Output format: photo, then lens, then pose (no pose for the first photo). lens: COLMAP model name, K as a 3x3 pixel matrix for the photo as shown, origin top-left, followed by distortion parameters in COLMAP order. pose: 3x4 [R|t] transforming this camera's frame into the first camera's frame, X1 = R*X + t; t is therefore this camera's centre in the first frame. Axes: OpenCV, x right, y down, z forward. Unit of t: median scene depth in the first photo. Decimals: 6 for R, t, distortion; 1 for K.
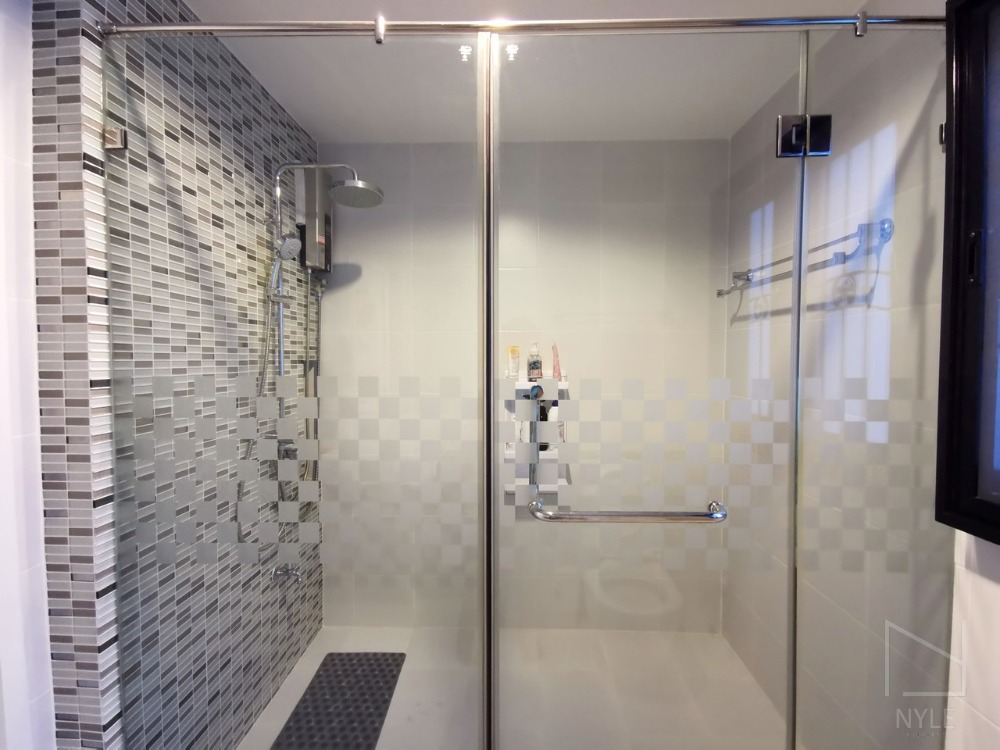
lens RADIAL K [[463.4, 0, 502.6], [0, 463.4, 374.0], [0, 0, 1]] dist [0.014034, -0.006666]
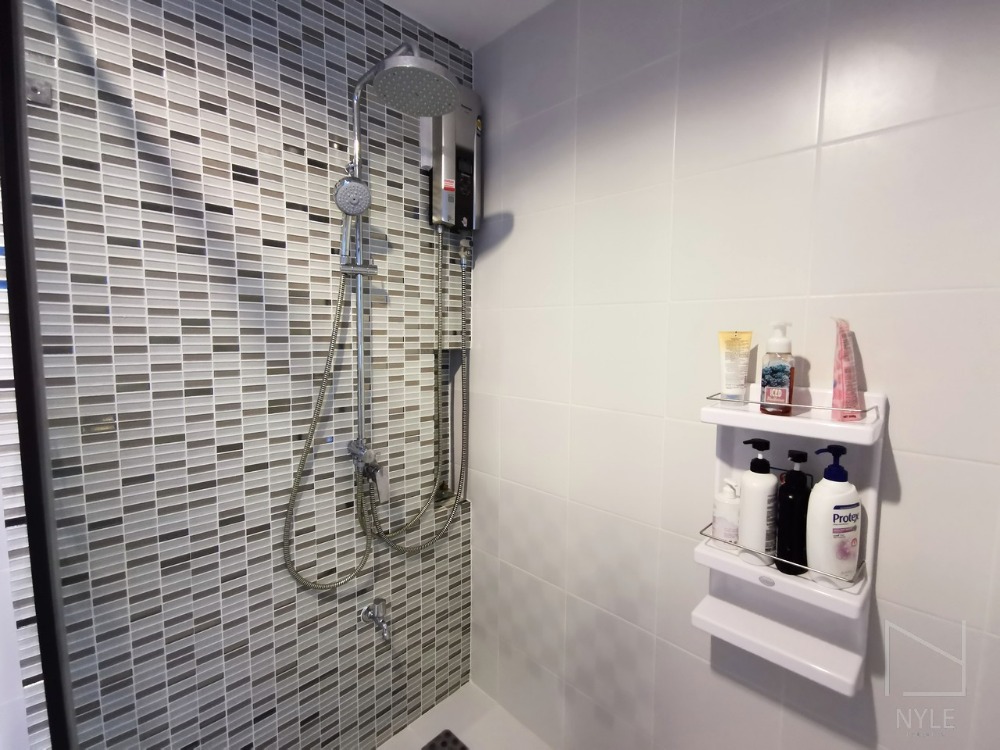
lens RADIAL K [[463.4, 0, 502.6], [0, 463.4, 374.0], [0, 0, 1]] dist [0.014034, -0.006666]
pose [[0.725645, 0.067091, -0.684791, 0.252913], [-0.031441, 0.997428, 0.064404, -0.056895], [0.687351, -0.025204, 0.725888, 0.709415]]
